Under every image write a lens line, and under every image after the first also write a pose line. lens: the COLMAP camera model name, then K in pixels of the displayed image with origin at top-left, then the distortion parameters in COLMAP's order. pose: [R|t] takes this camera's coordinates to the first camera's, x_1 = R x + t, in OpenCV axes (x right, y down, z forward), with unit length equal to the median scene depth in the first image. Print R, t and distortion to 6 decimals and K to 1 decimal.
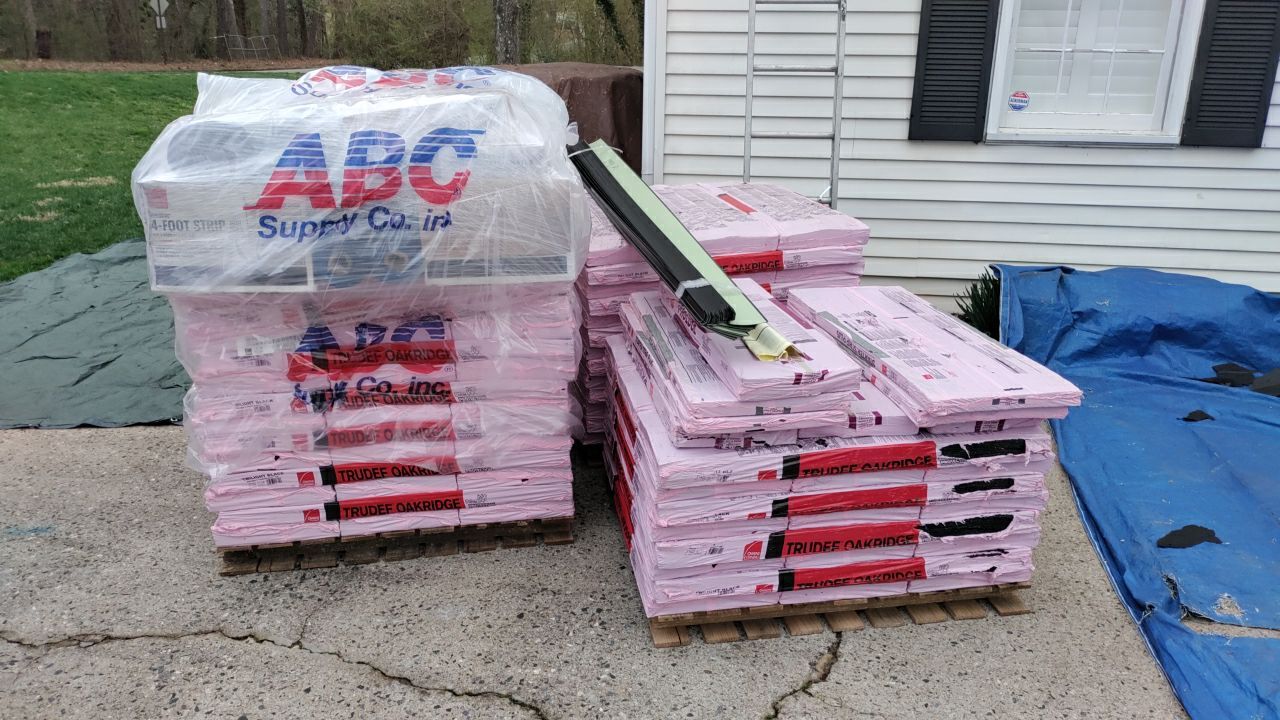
lens RADIAL K [[946.7, 0, 649.9], [0, 946.7, 362.6], [0, 0, 1]] dist [0.073676, -0.104954]
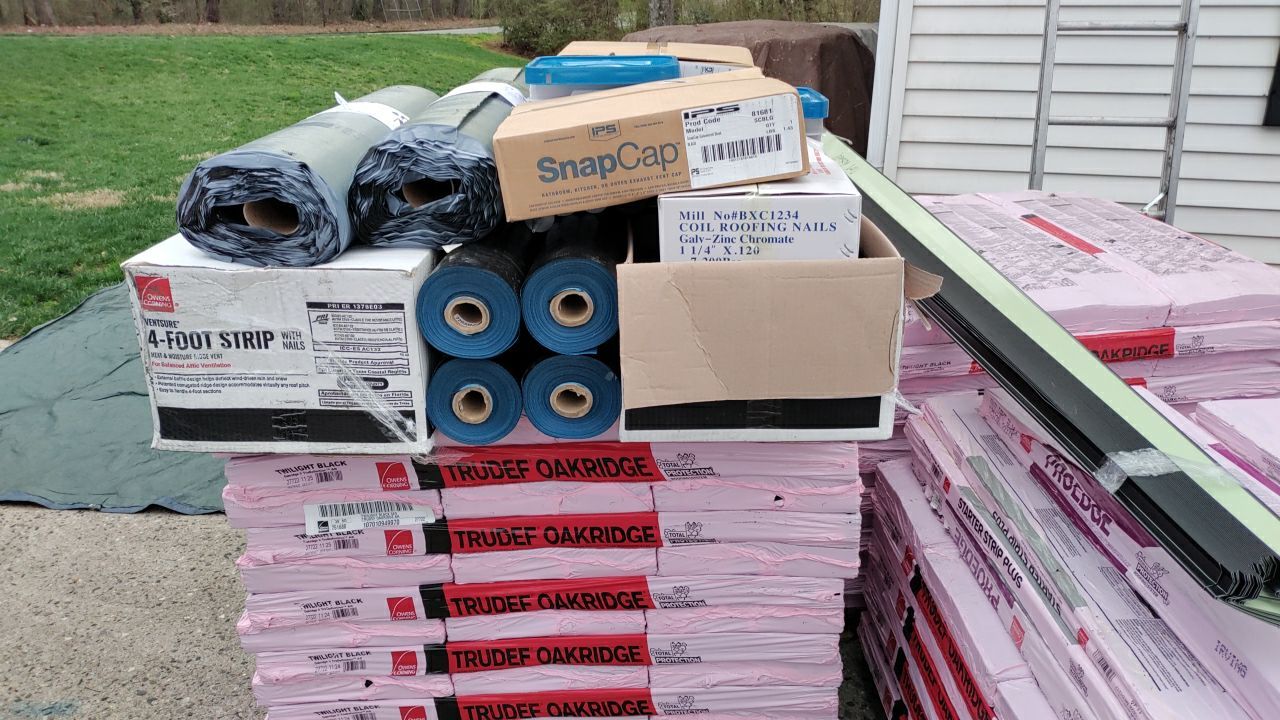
lens RADIAL K [[1004.3, 0, 653.8], [0, 1004.3, 364.5], [0, 0, 1]] dist [0.069028, -0.124889]
pose [[0.989081, 0.033513, -0.143511, -0.096297], [-0.029893, 0.999180, 0.027309, -0.102063], [0.144309, -0.022720, 0.989272, 0.305683]]
